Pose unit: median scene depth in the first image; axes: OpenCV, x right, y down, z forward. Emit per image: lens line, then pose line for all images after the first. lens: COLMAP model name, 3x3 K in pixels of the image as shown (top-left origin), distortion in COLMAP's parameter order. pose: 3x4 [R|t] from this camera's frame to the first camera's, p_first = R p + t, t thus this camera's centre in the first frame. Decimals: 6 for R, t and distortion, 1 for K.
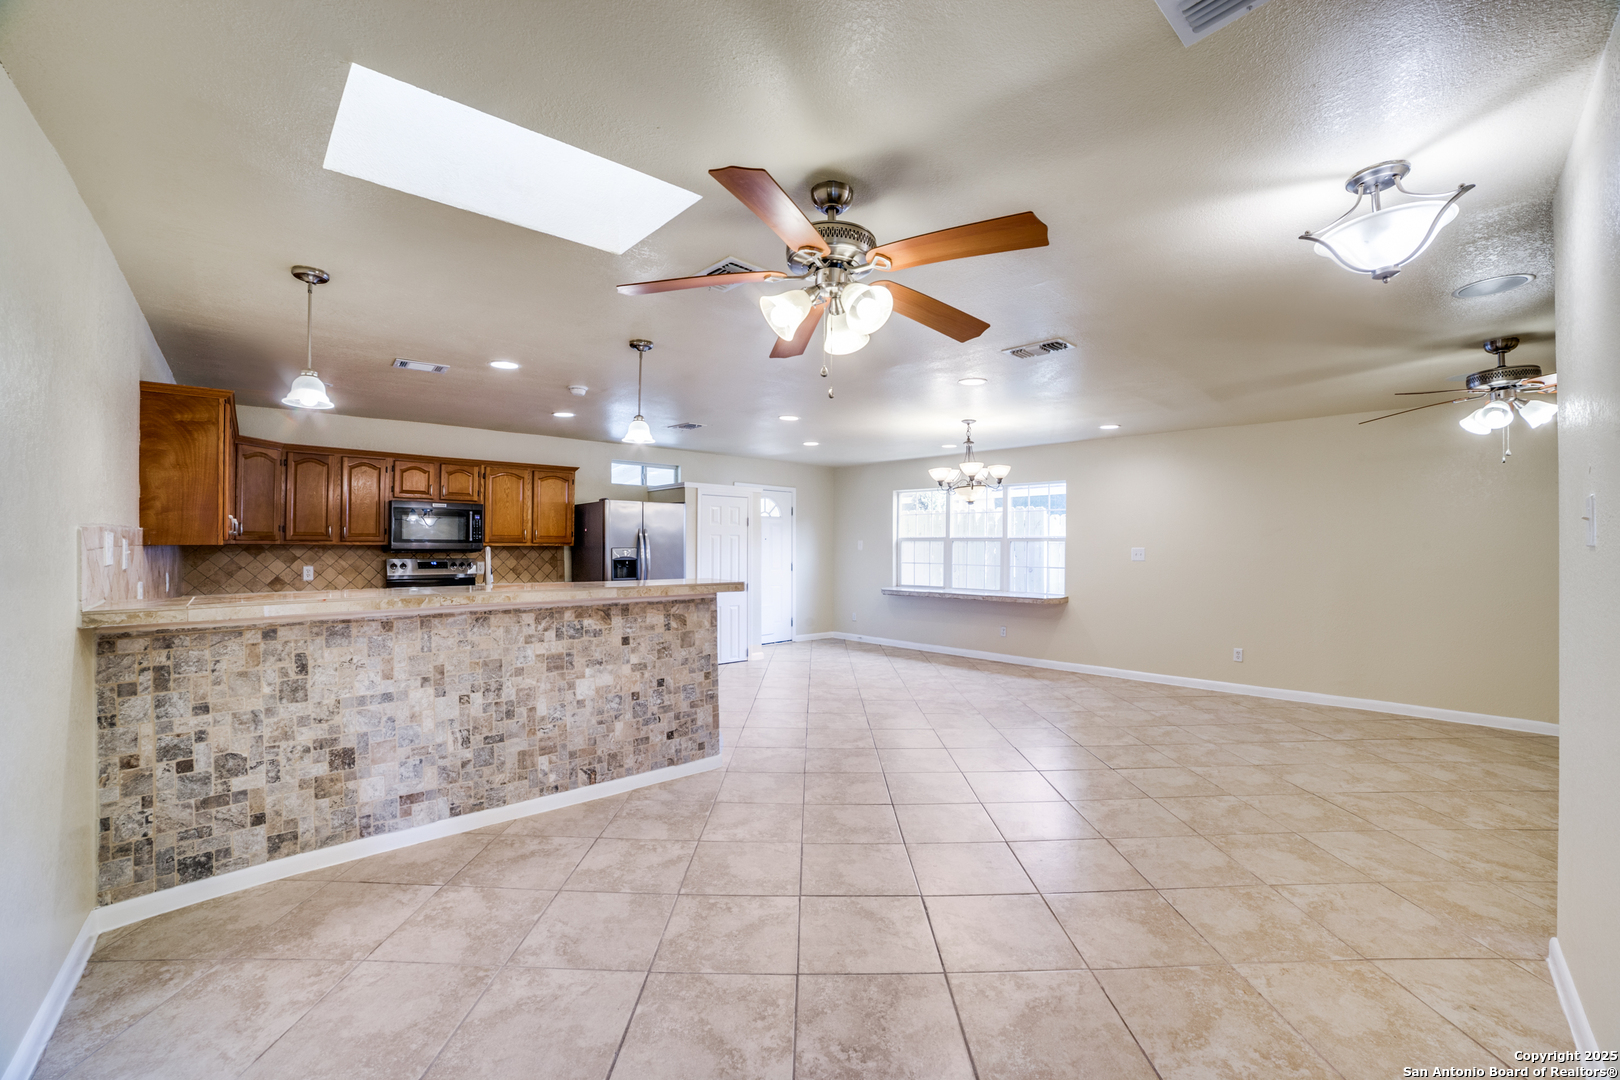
lens RADIAL K [[647.4, 0, 779.4], [0, 647.4, 543.0], [0, 0, 1]] dist [-0.064310, 0.017783]
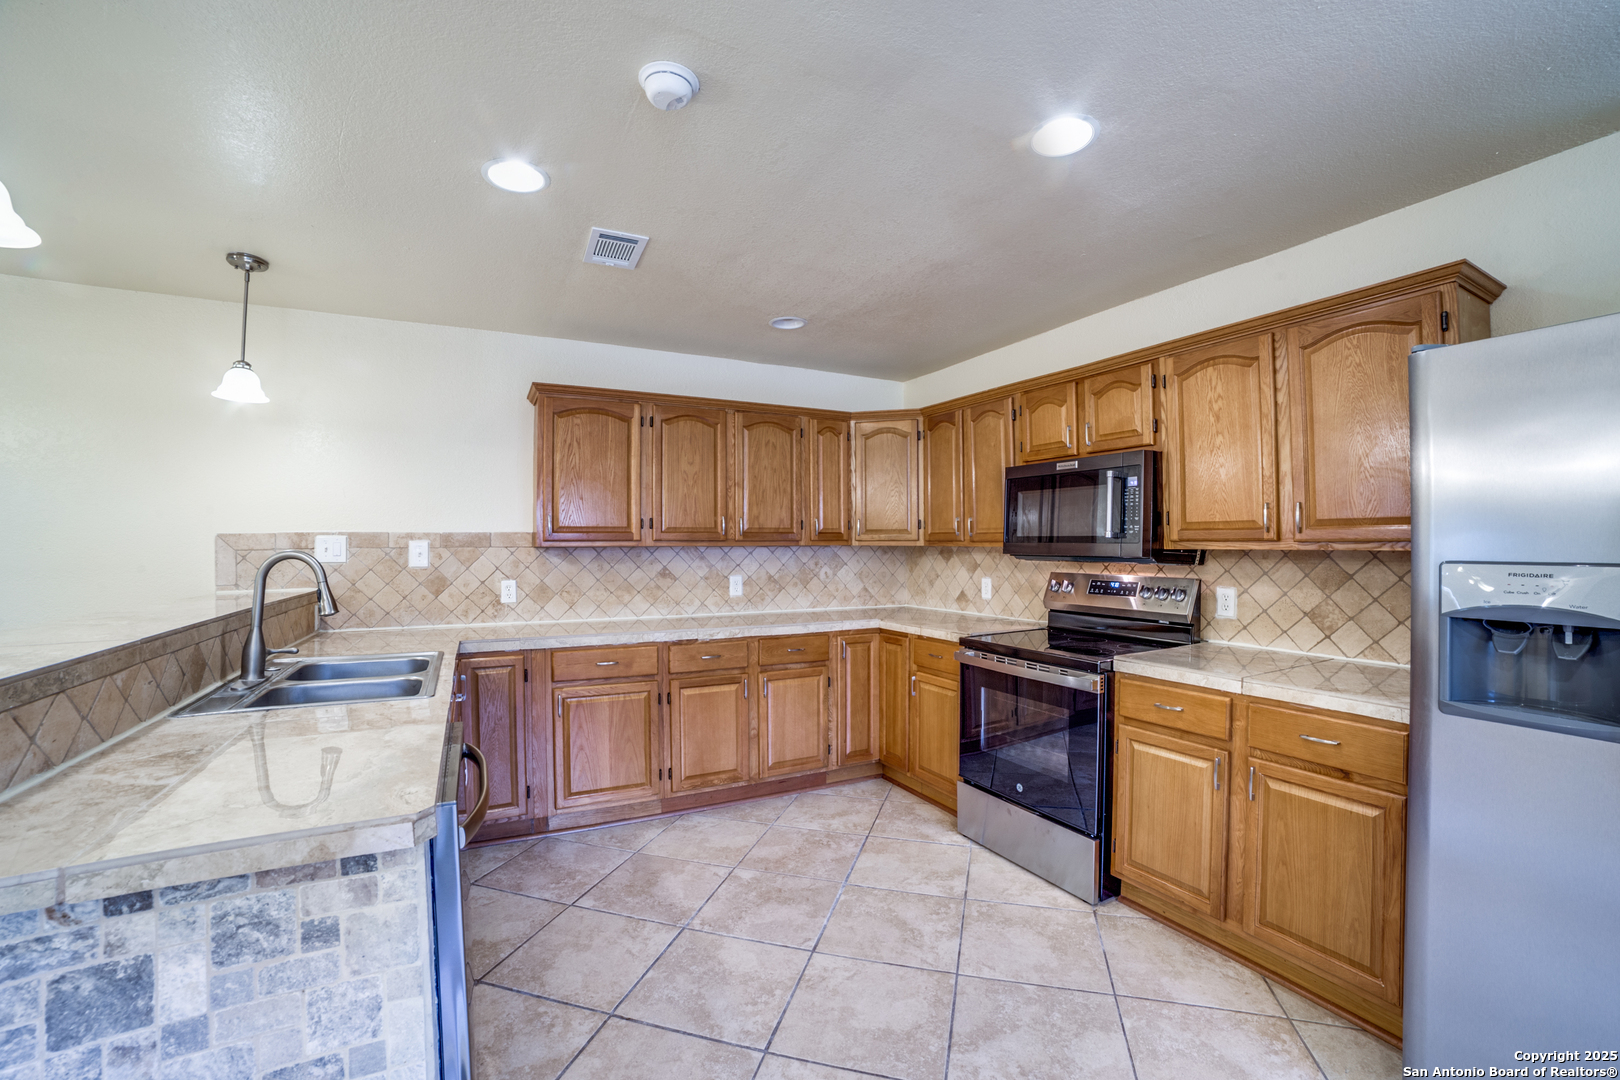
lens RADIAL K [[674.4, 0, 814.7], [0, 674.4, 544.5], [0, 0, 1]] dist [-0.104209, 0.036236]
pose [[-0.209740, -0.002647, -0.977754, 0.001492], [0.001317, 0.999995, -0.002989, 0.002015], [0.977756, -0.001914, -0.209735, 0.940519]]
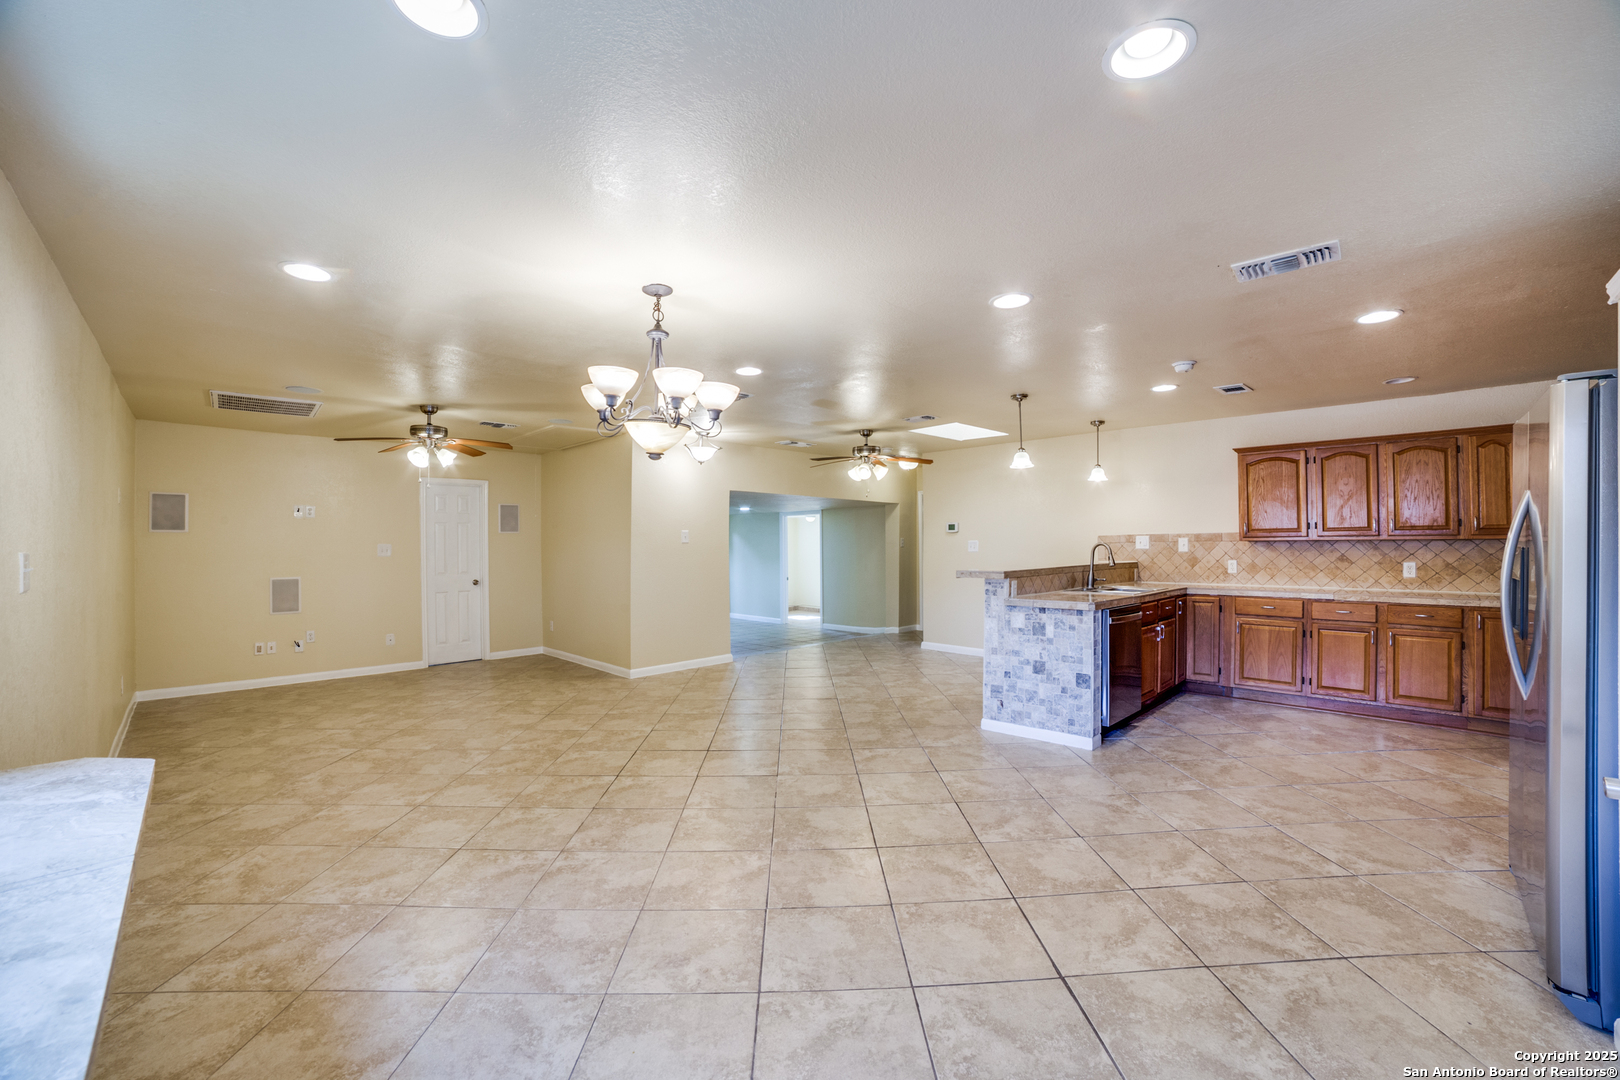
lens RADIAL K [[642.6, 0, 821.5], [0, 642.6, 552.8], [0, 0, 1]] dist [-0.093999, 0.022277]
pose [[-0.995381, 0.005106, -0.095866, 0.223403], [0.003965, 0.999919, 0.012095, 0.006502], [0.095920, 0.011659, -0.995321, 1.473457]]
